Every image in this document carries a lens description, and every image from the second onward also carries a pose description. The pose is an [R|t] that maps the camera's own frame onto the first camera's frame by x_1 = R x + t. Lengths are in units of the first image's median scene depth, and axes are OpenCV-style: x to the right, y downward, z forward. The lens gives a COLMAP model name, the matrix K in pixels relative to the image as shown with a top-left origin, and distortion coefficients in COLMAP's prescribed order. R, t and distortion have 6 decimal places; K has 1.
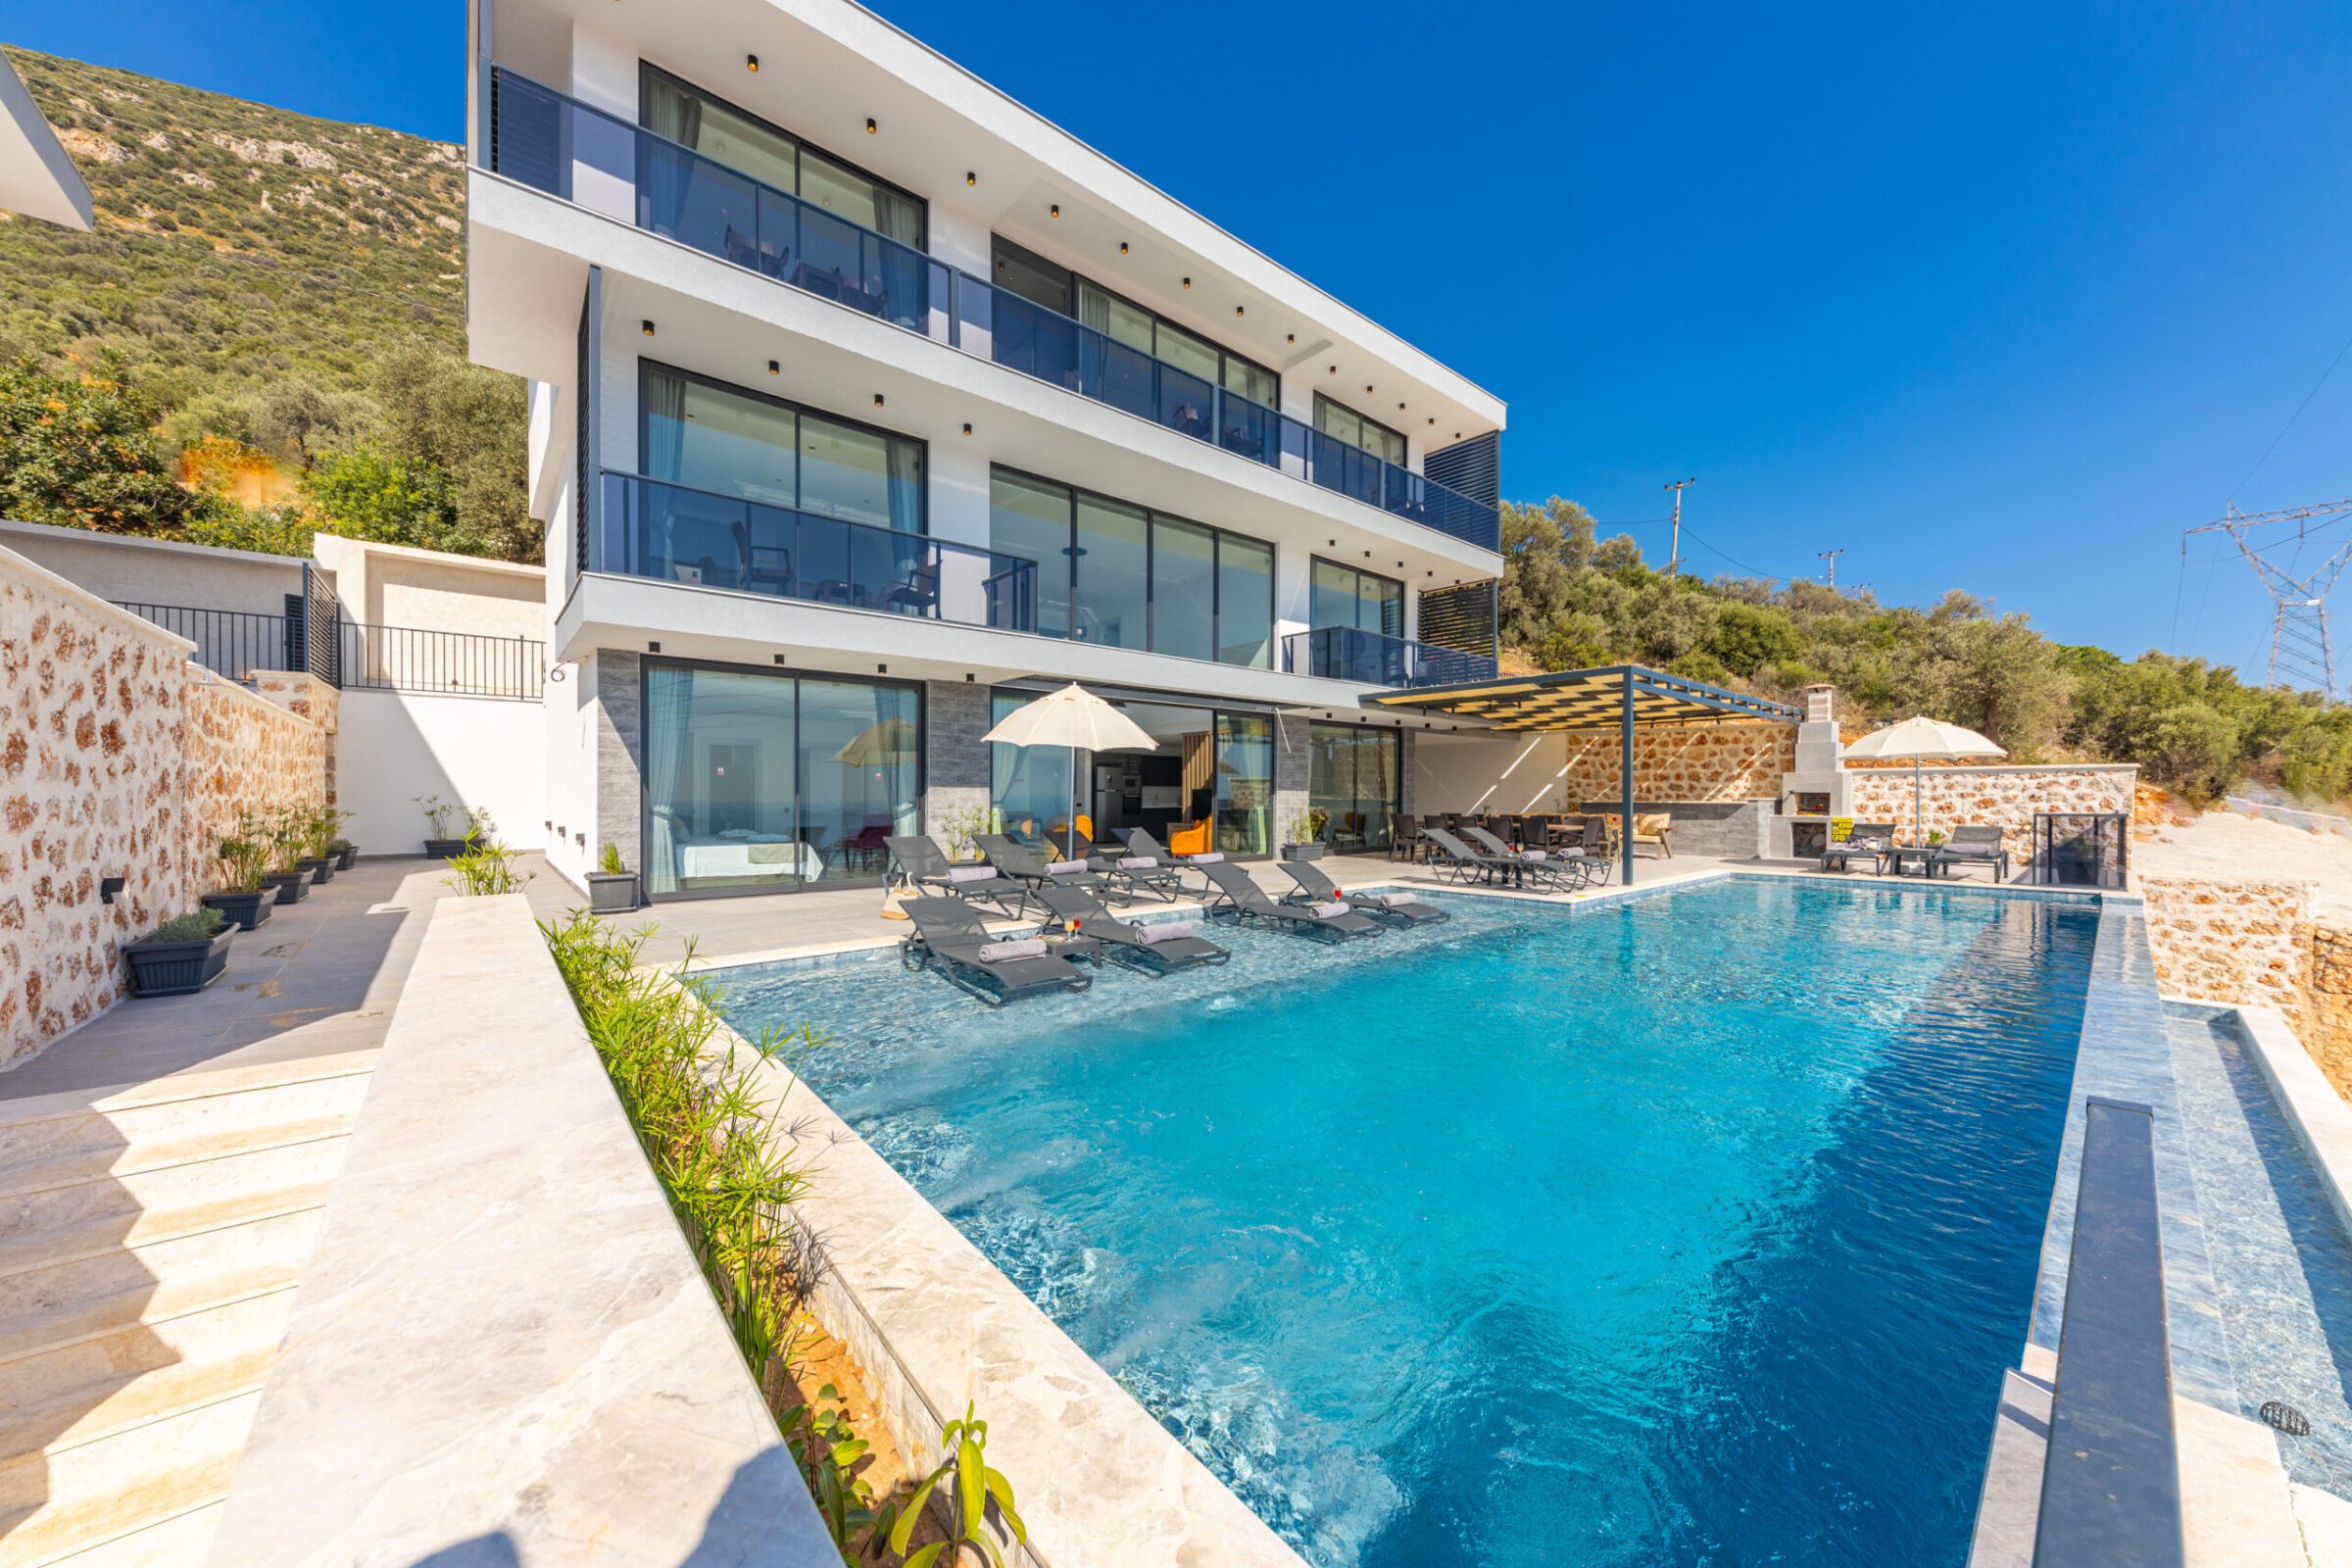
lens RADIAL K [[804.1, 0, 1172.7], [0, 804.1, 789.3], [0, 0, 1]] dist [0.005332, -0.000354]
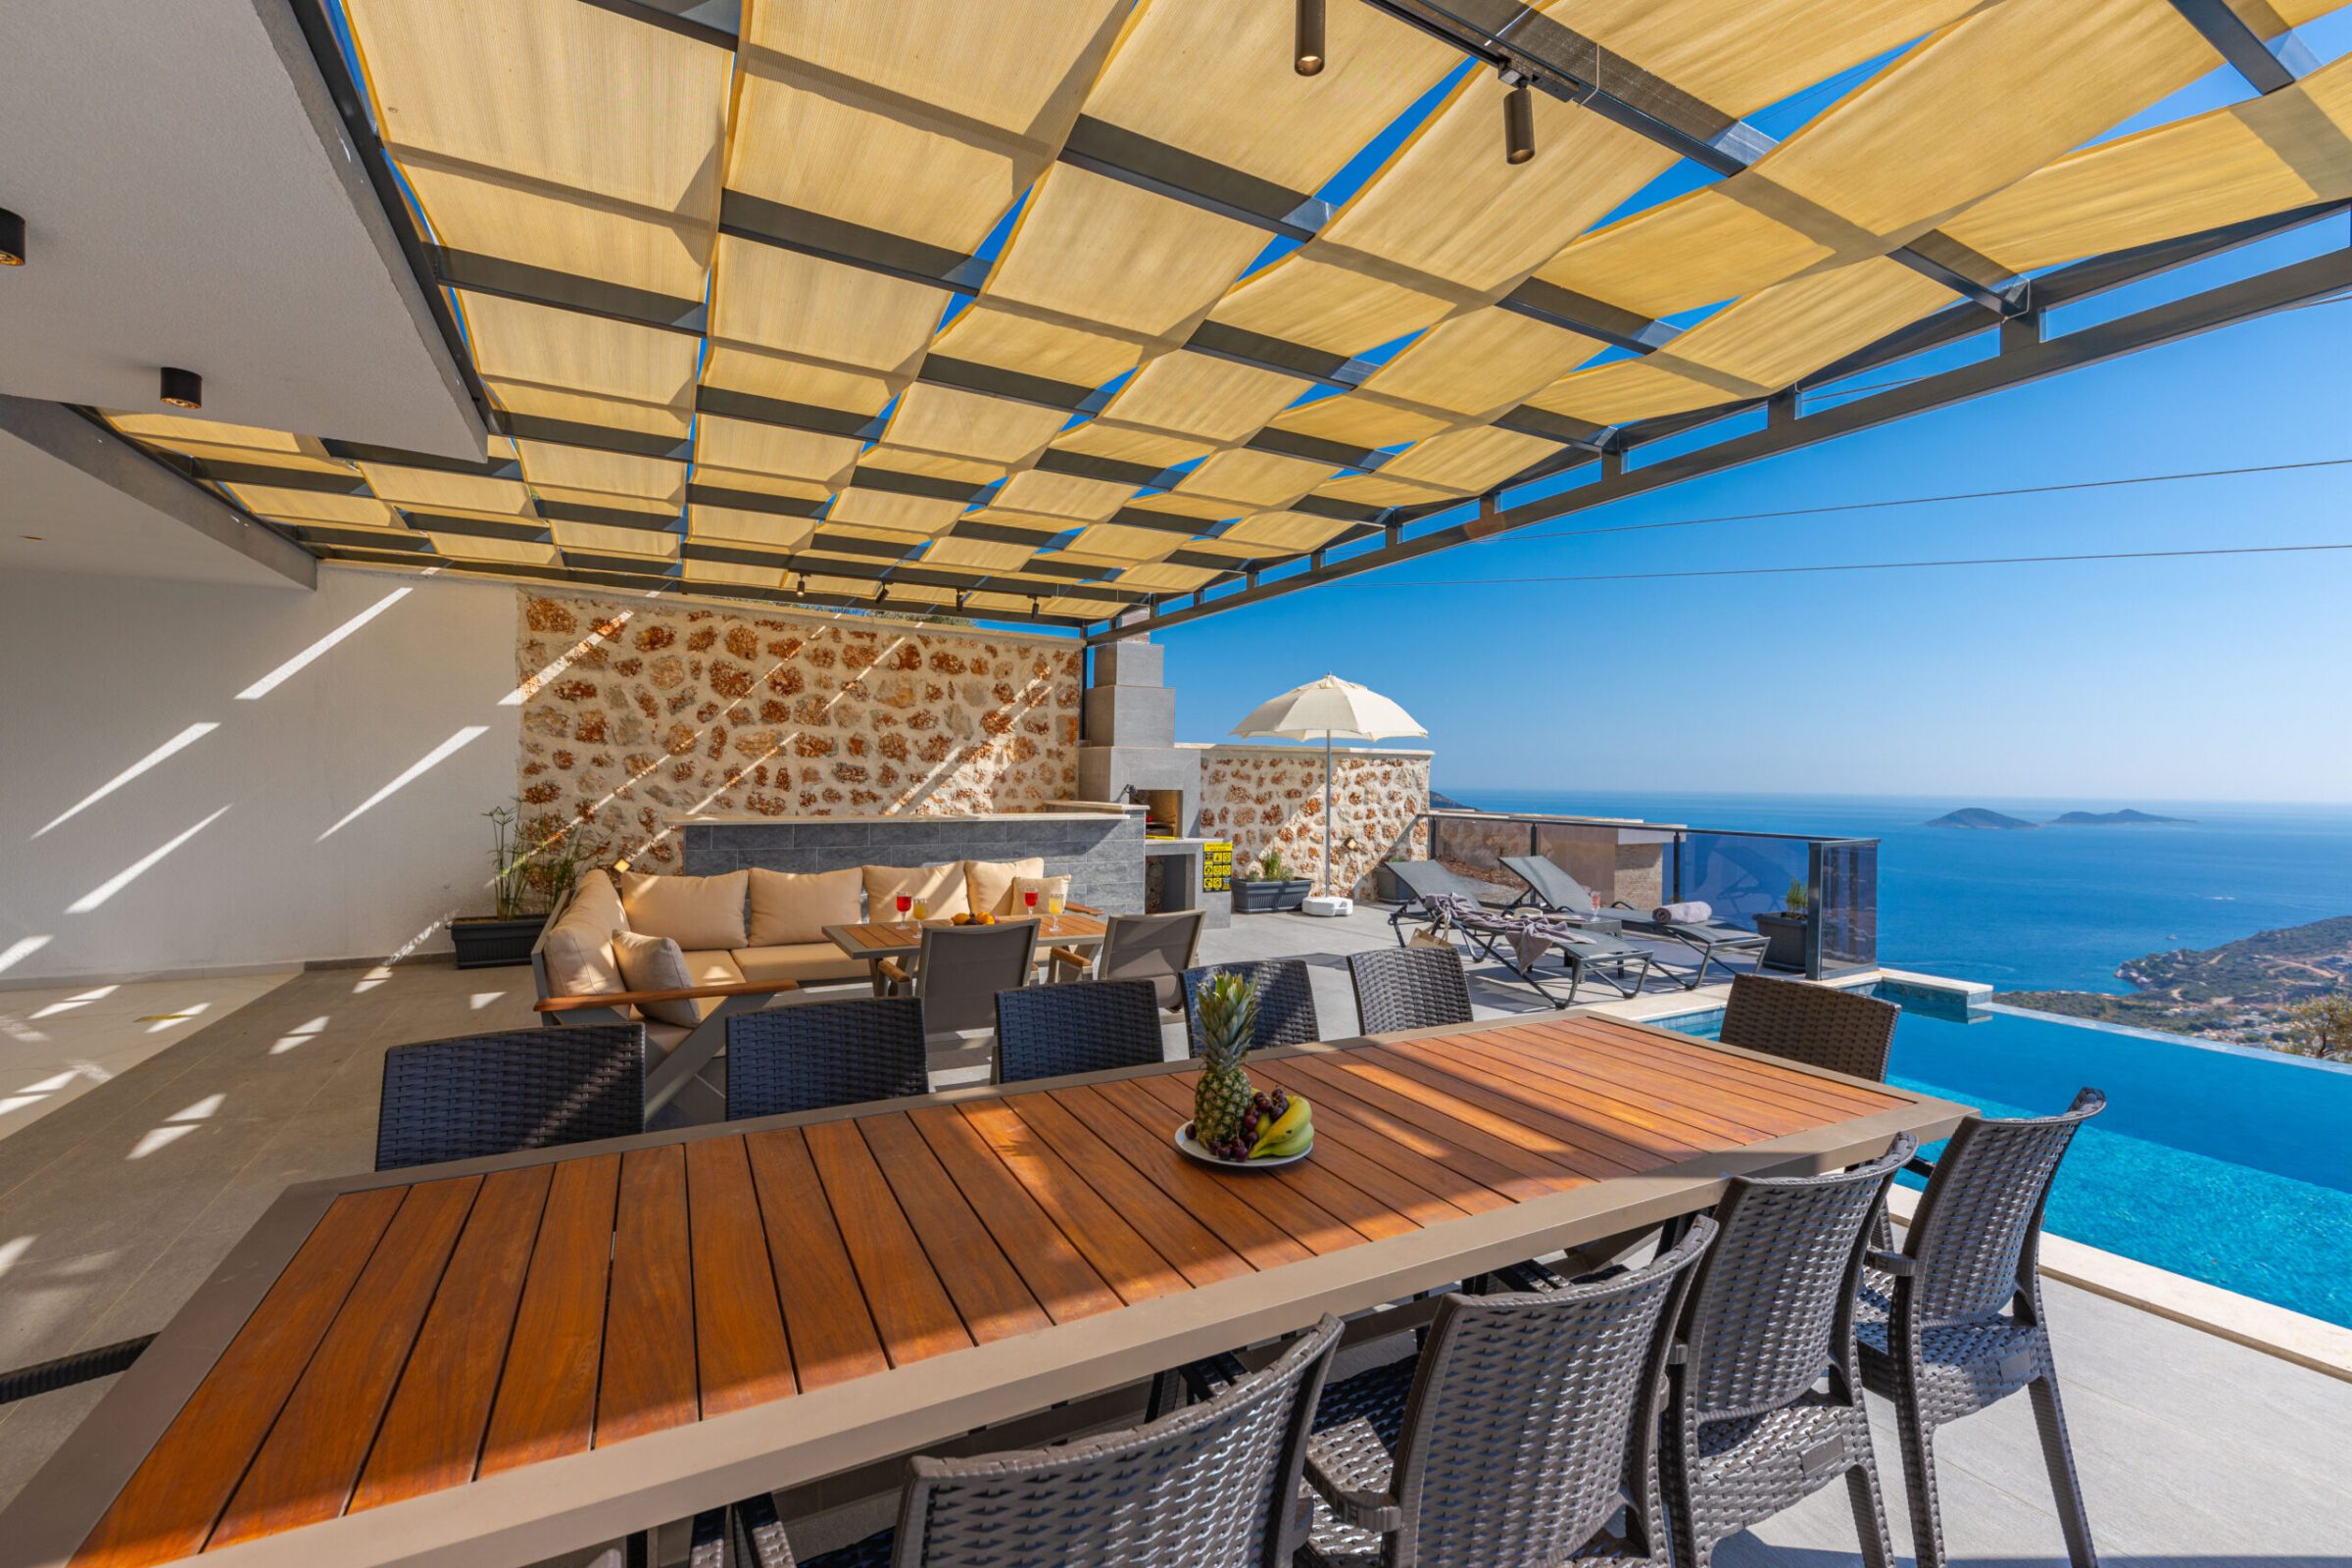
lens RADIAL K [[981.2, 0, 1193.0], [0, 981.2, 782.8], [0, 0, 1]] dist [-0.003099, -0.000315]
pose [[0.203960, -0.005137, 0.978966, 0.213684], [-0.016664, 0.999823, 0.008718, -0.005113], [-0.978837, -0.018092, 0.203839, 0.796783]]
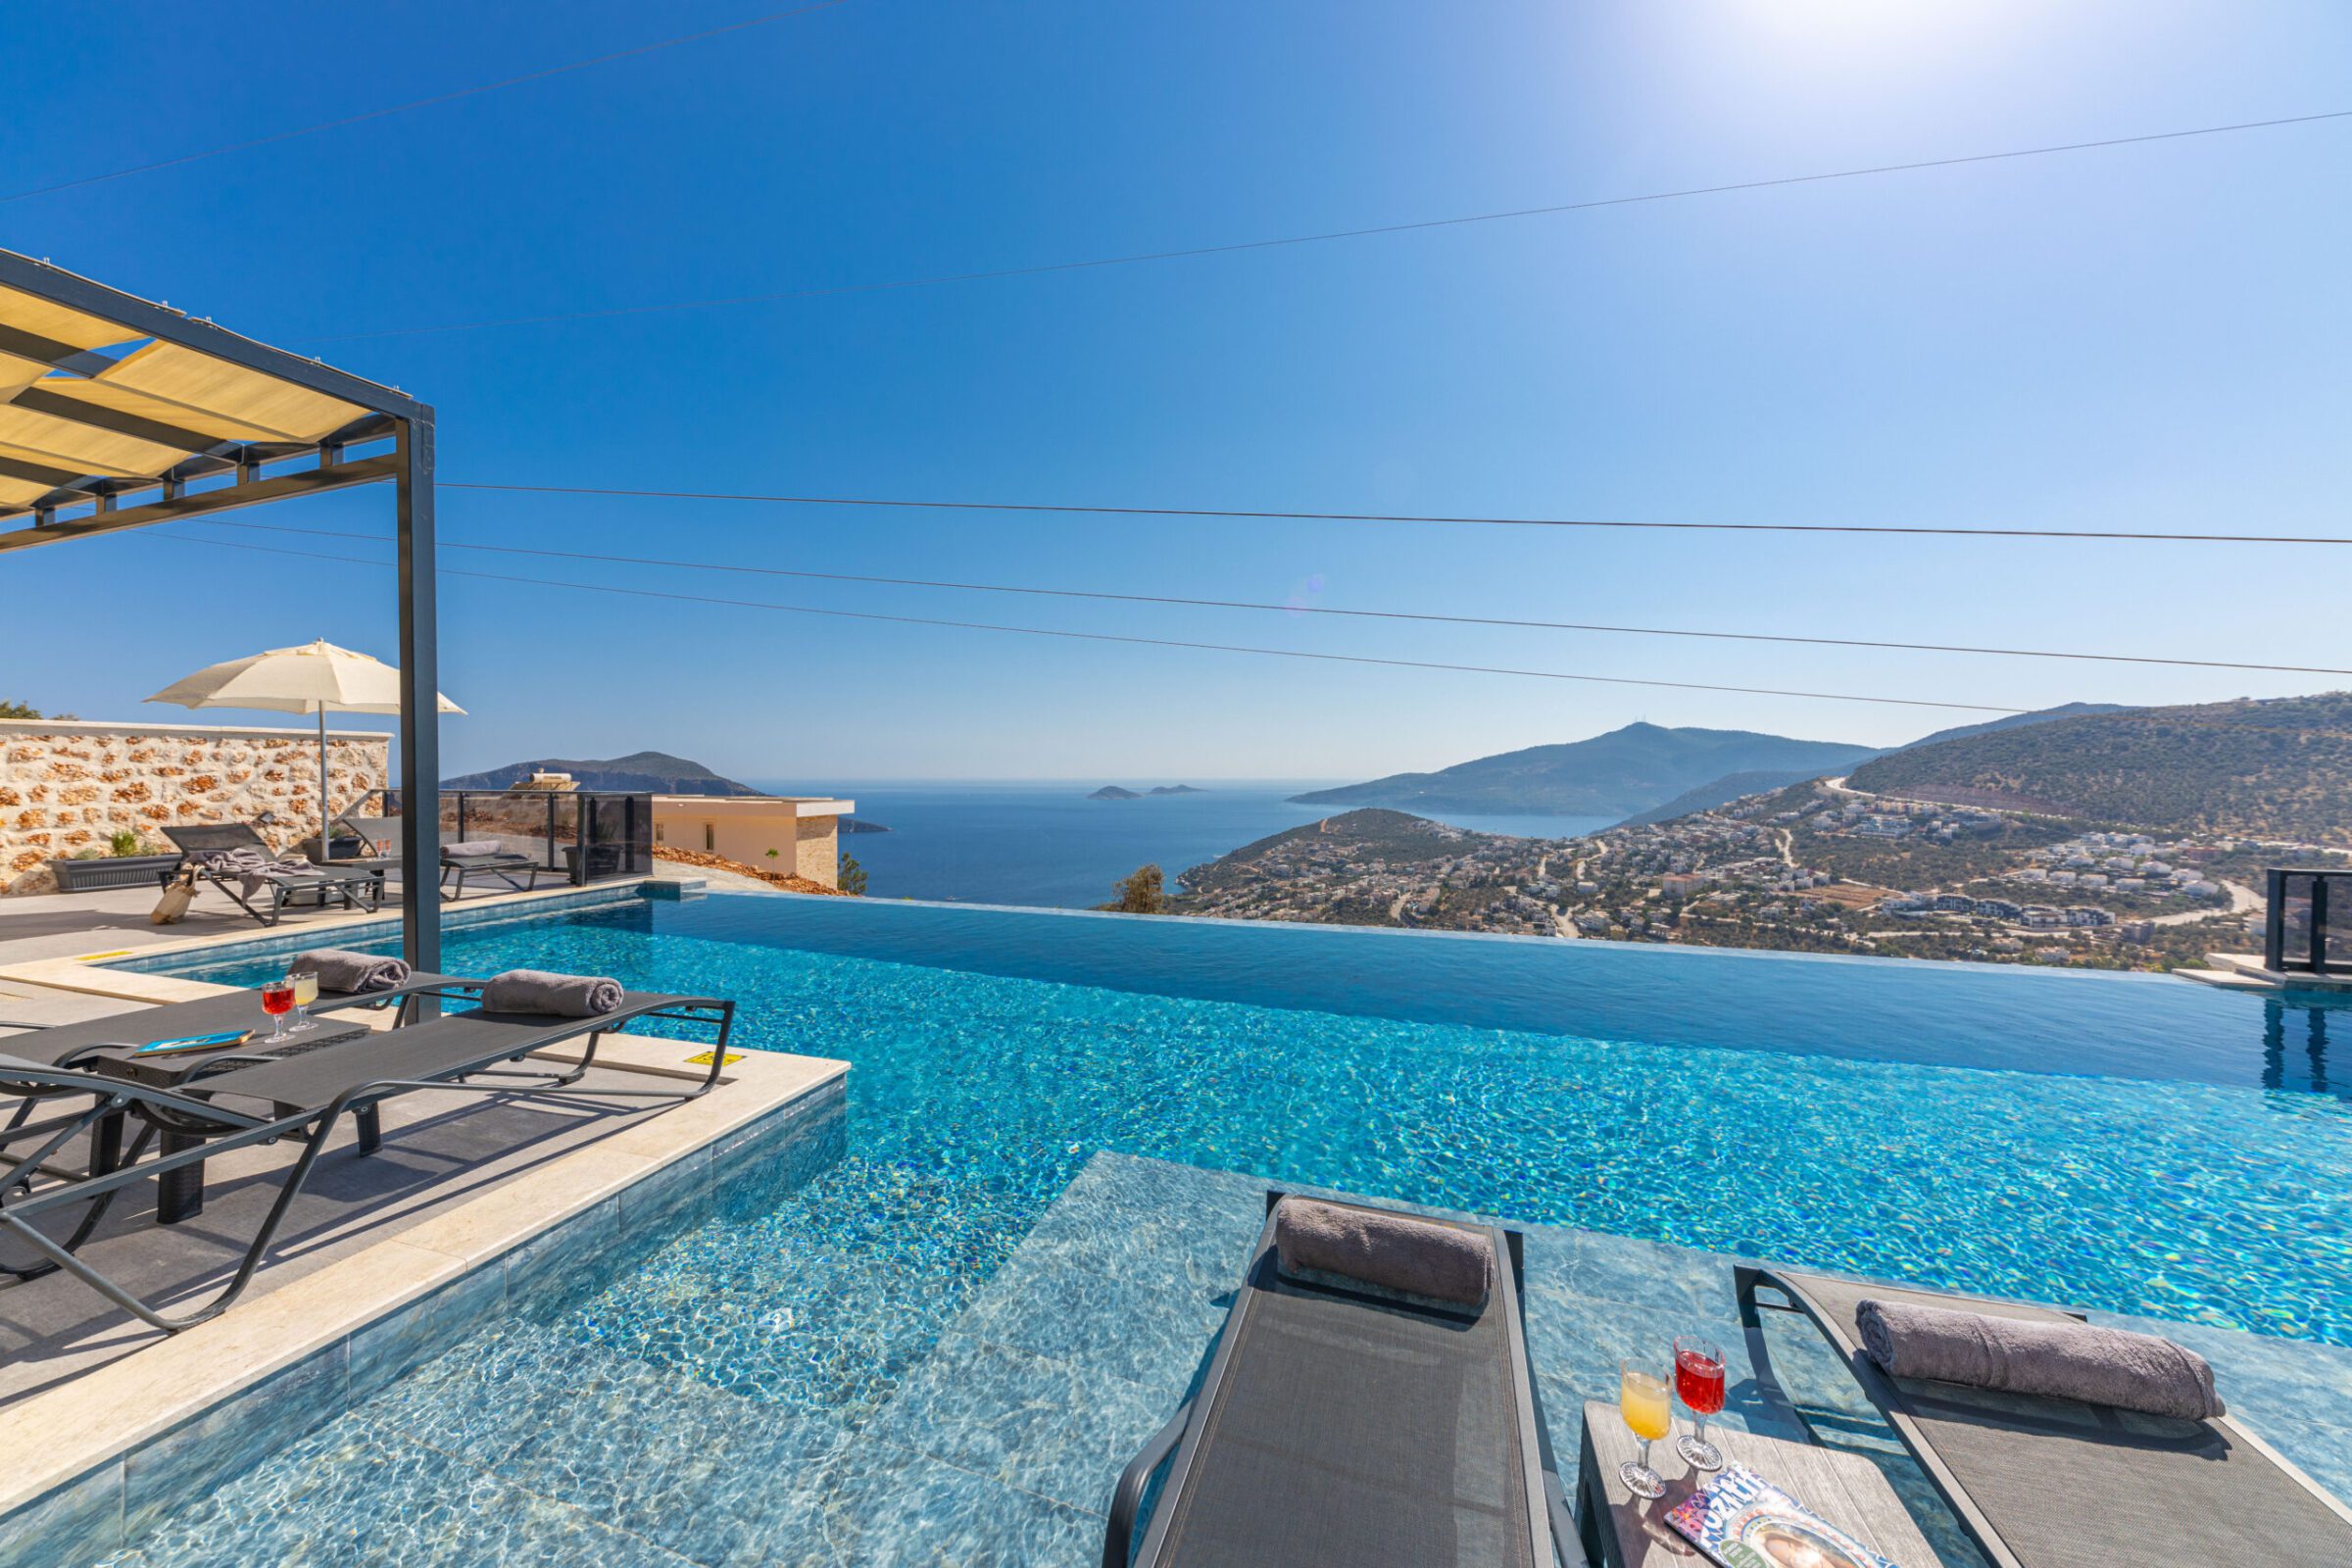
lens RADIAL K [[804.1, 0, 1169.1], [0, 804.1, 784.8], [0, 0, 1]] dist [0.005332, -0.000354]
pose [[-0.516143, -0.012650, 0.856409, 0.052926], [-0.000341, 0.999894, 0.014564, 0.007063], [-0.856502, 0.007225, -0.516093, 0.574653]]
